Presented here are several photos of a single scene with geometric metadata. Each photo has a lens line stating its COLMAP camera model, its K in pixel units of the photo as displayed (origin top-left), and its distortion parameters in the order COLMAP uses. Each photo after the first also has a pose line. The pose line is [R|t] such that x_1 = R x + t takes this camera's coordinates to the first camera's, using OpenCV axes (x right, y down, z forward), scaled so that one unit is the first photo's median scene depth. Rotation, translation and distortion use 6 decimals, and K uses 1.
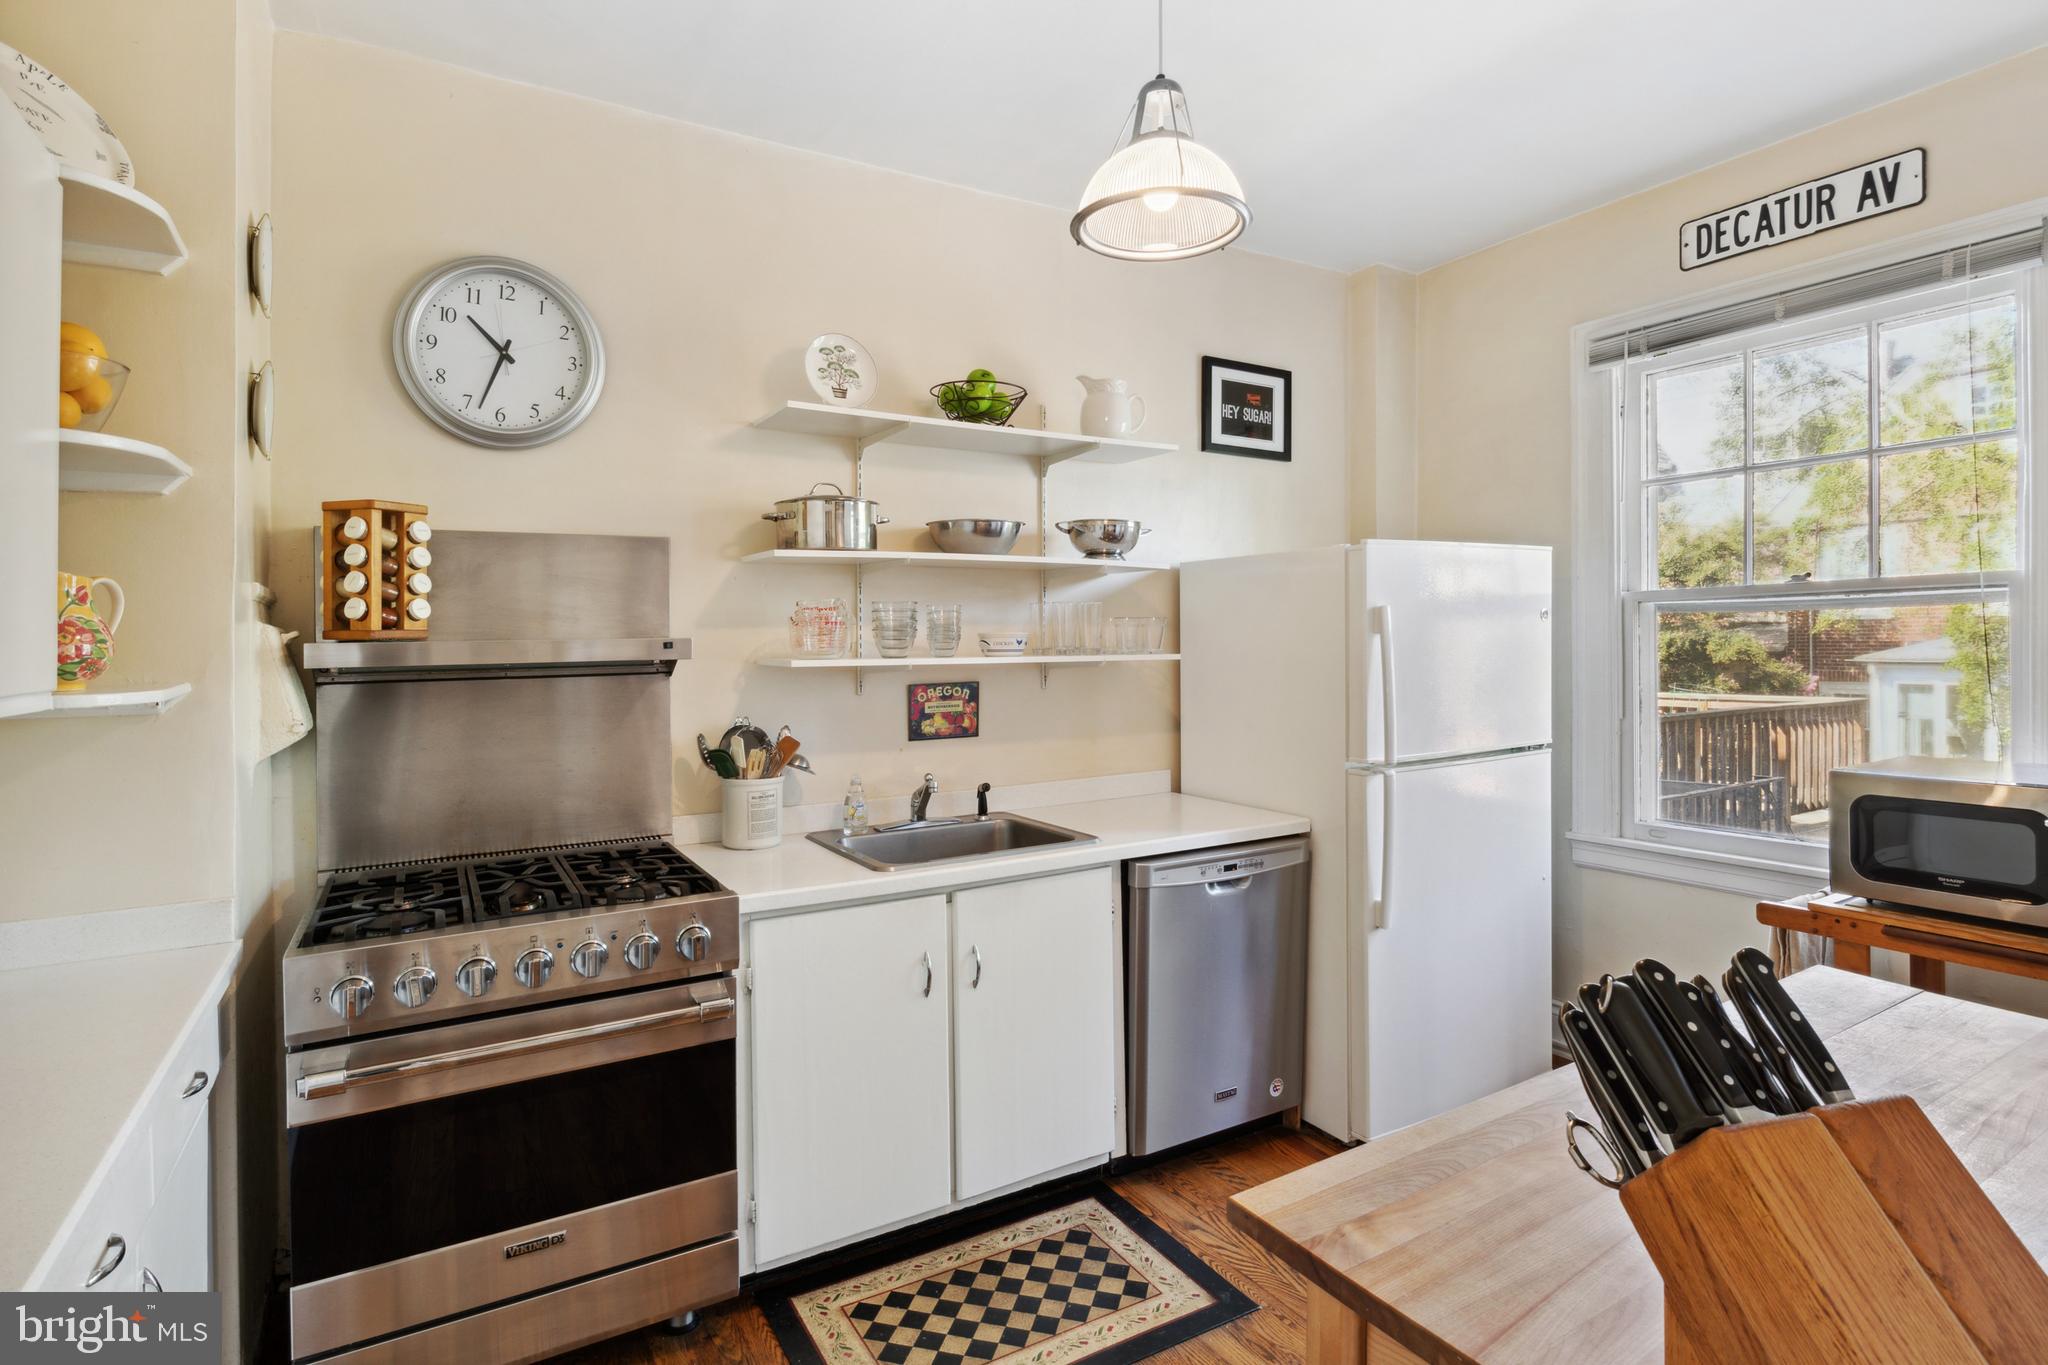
lens RADIAL K [[1052.2, 0, 1026.5], [0, 1052.2, 634.4], [0, 0, 1]] dist [-0.001032, -0.000355]
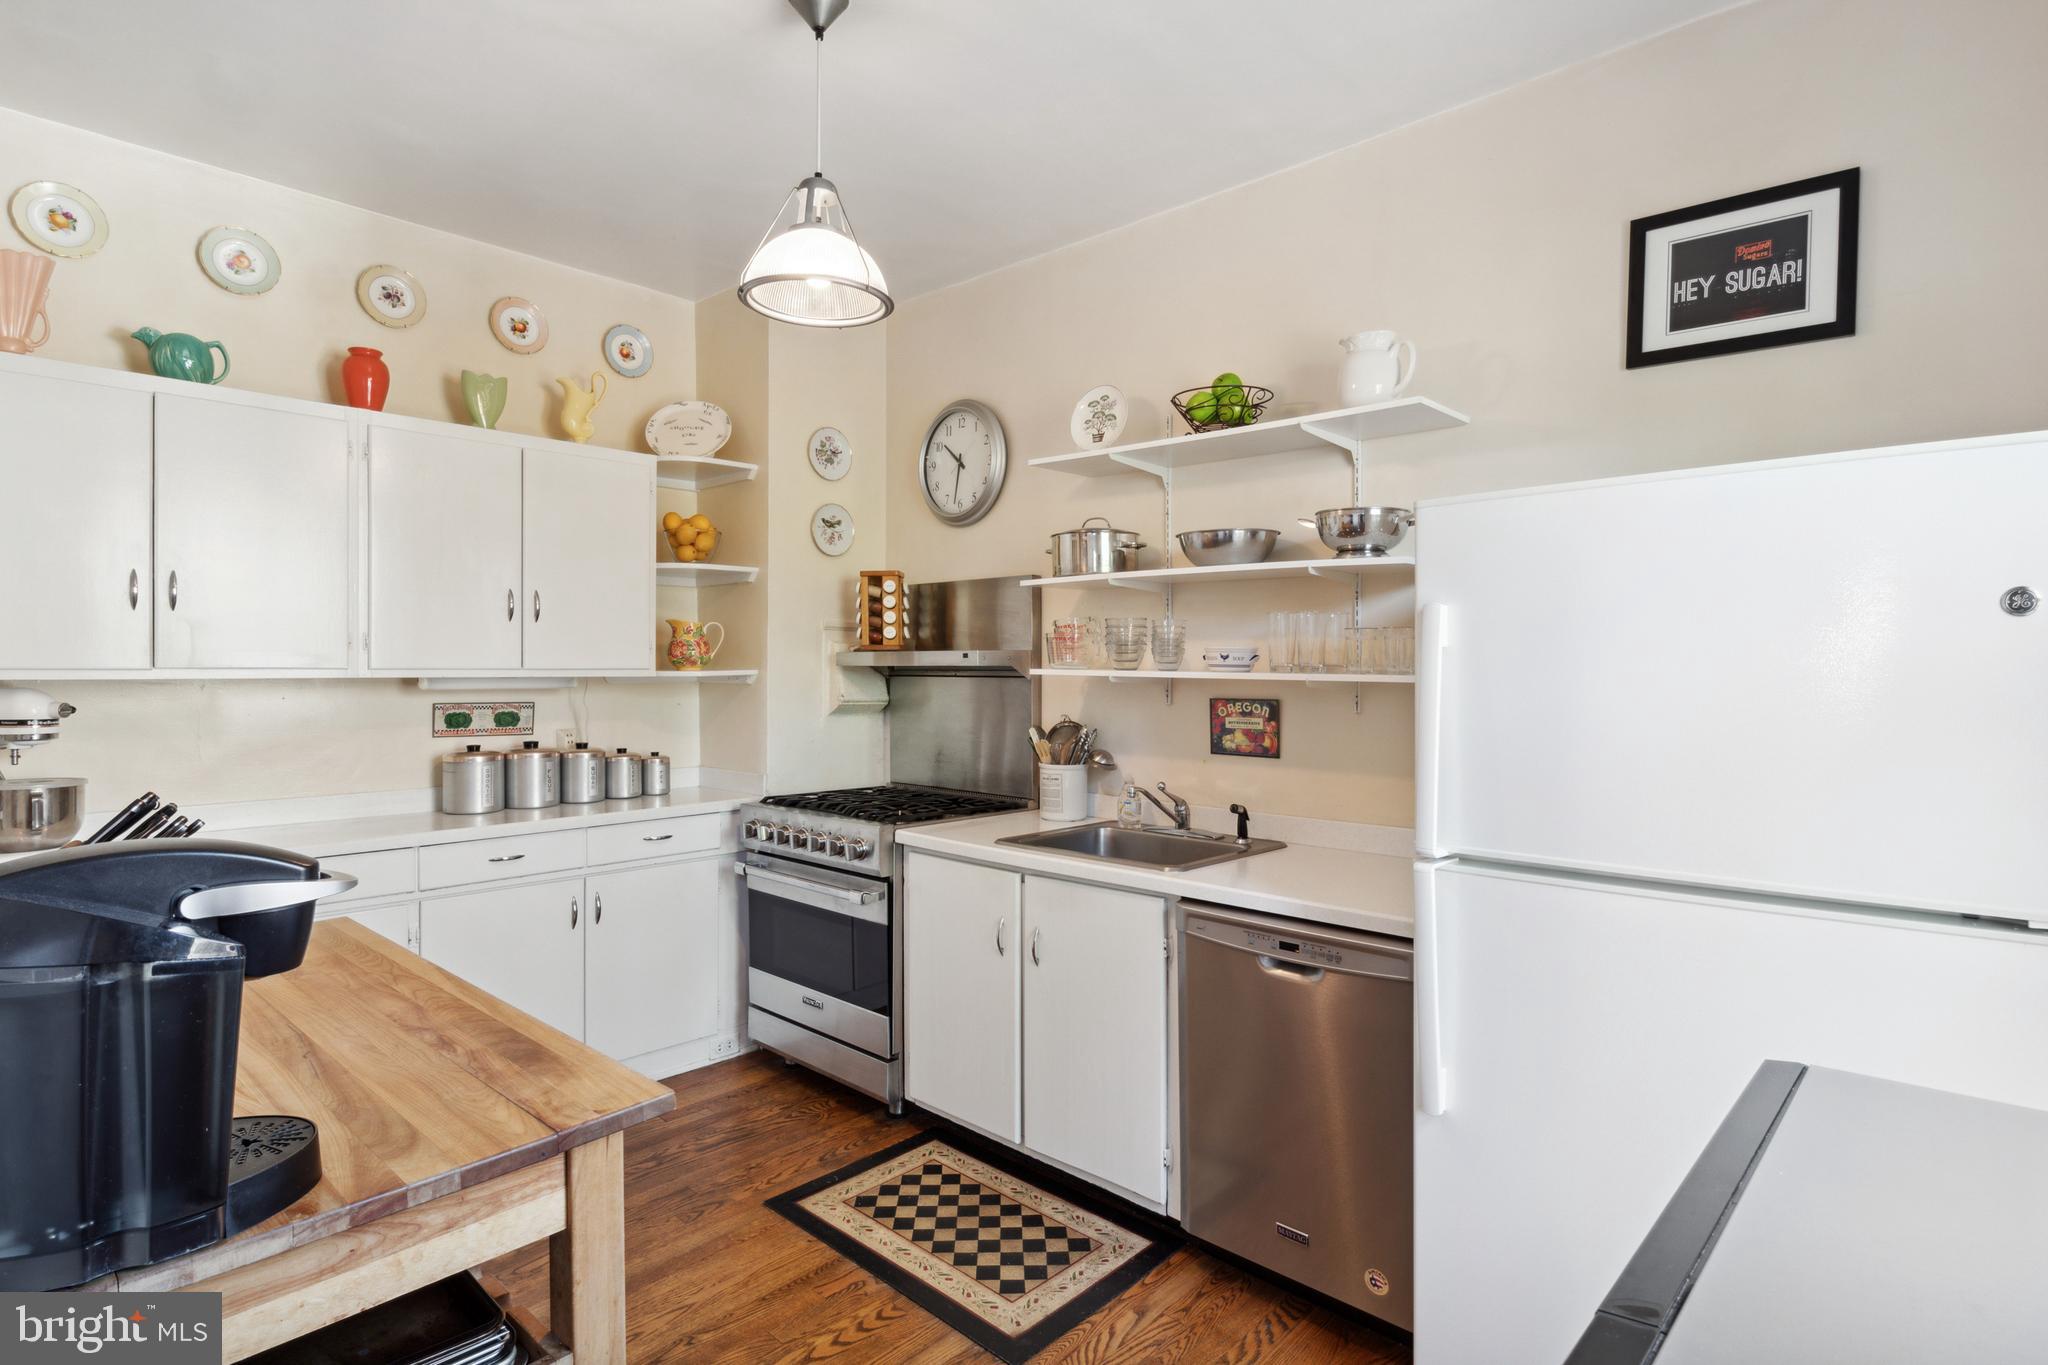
lens RADIAL K [[1043.5, 0, 1026.1], [0, 1043.5, 659.2], [0, 0, 1]] dist [-0.006337, 0.000084]
pose [[0.281622, 0.010866, -0.959464, 0.898544], [-0.004972, 0.999939, 0.009865, 0.001124], [0.959513, 0.001992, 0.281659, 0.607469]]
